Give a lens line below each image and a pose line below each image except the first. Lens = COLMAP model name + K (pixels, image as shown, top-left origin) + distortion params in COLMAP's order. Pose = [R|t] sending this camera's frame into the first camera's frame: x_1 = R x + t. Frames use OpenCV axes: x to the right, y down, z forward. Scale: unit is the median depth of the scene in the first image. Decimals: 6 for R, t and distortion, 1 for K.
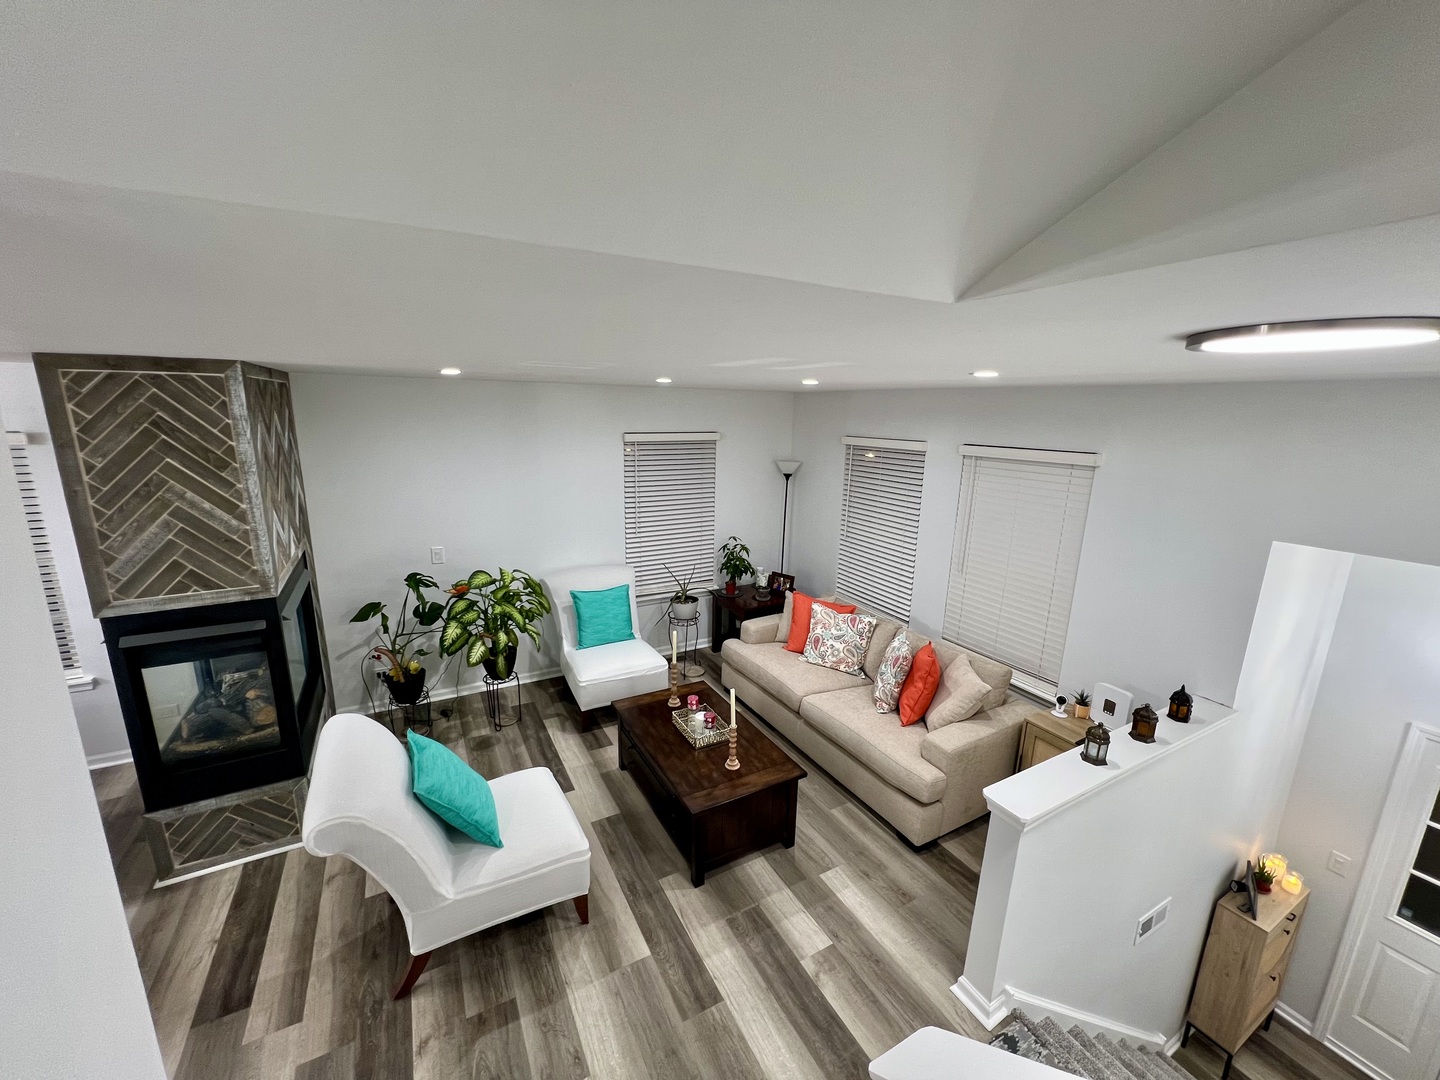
lens RADIAL K [[577.7, 0, 715.5], [0, 577.7, 540.1], [0, 0, 1]] dist [-0.001045, 0.000813]
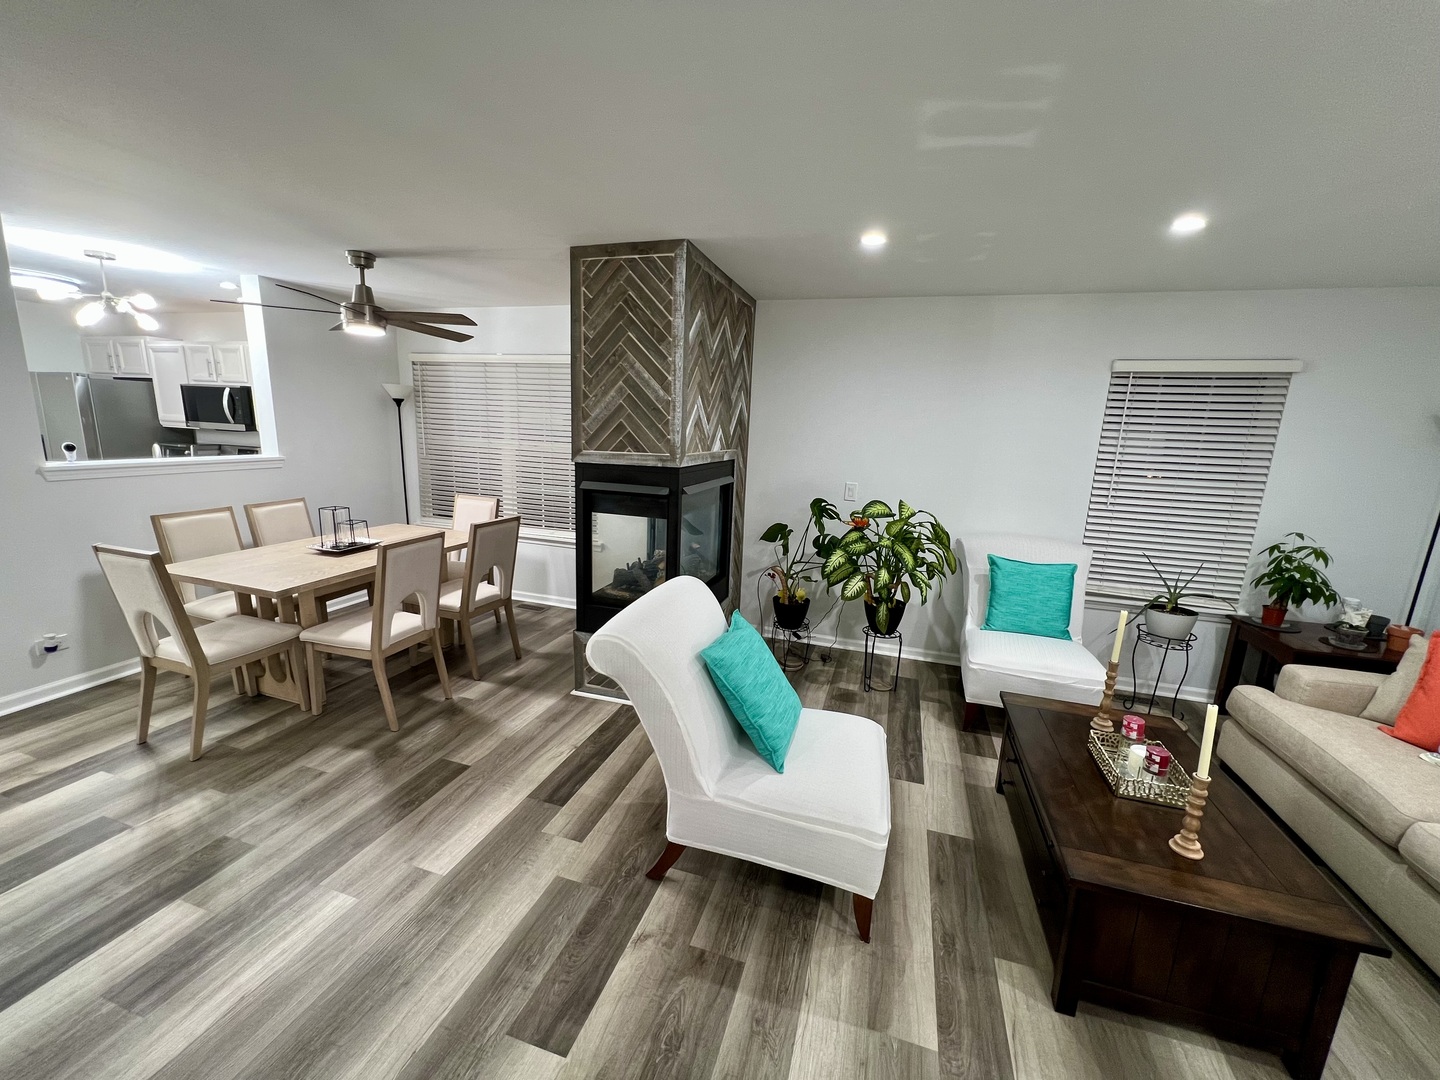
lens RADIAL K [[577.7, 0, 721.2], [0, 577.7, 541.6], [0, 0, 1]] dist [-0.001045, 0.000813]
pose [[0.697681, 0.153173, -0.699842, 0.061272], [-0.189771, 0.981494, 0.025634, 0.179294], [0.690817, 0.114925, 0.713837, 0.285499]]
